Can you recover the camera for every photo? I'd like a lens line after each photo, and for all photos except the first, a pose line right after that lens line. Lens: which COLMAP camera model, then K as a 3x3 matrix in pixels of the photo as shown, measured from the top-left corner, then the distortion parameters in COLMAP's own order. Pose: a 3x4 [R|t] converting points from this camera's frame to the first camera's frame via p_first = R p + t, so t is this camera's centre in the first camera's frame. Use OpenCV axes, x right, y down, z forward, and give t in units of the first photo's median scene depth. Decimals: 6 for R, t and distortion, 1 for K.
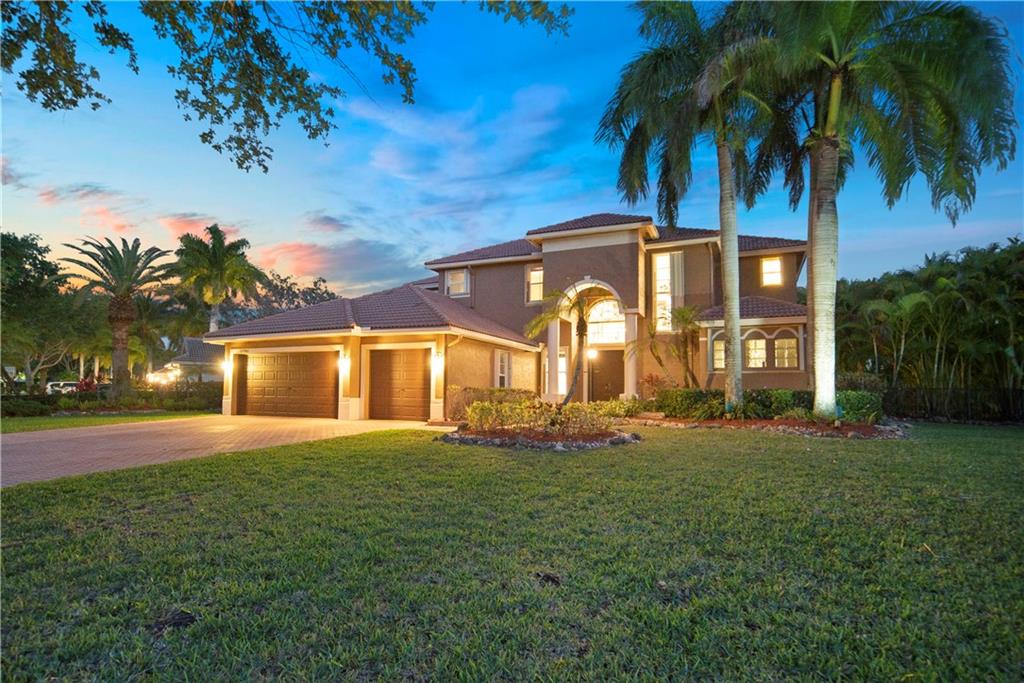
lens RADIAL K [[410.5, 0, 510.8], [0, 410.5, 362.9], [0, 0, 1]] dist [0.000549, -0.022919]
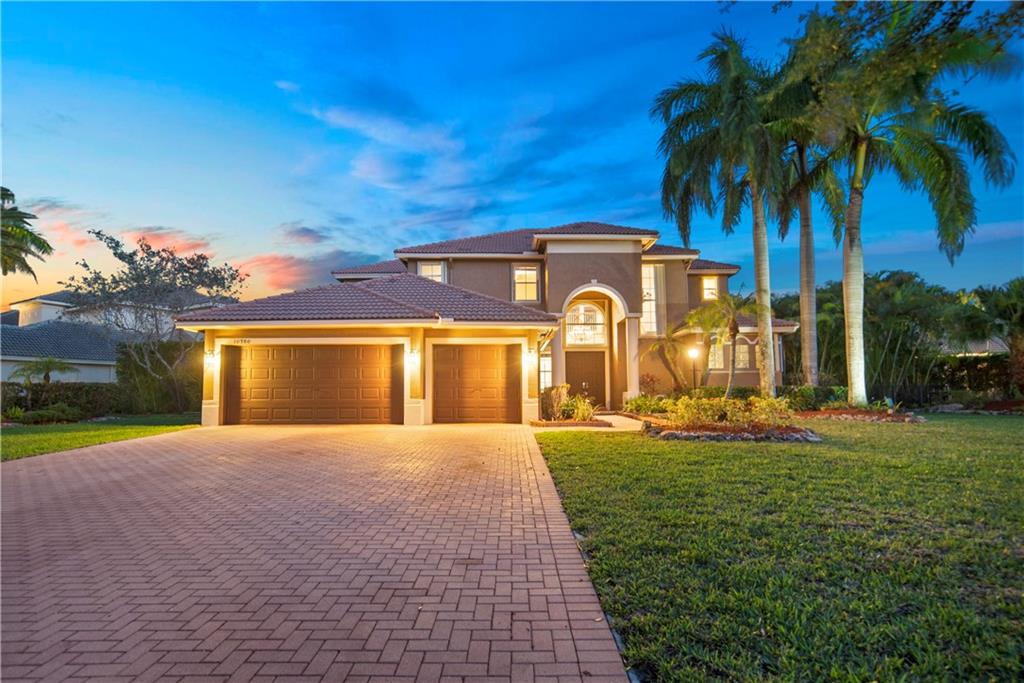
lens RADIAL K [[415.5, 0, 512.0], [0, 415.5, 341.5], [0, 0, 1]] dist [-0.019471, 0.006609]
pose [[0.943760, 0.029626, 0.329303, -0.419098], [-0.011639, 0.998337, -0.056459, 0.009354], [-0.330428, 0.049451, 0.942535, 0.094100]]
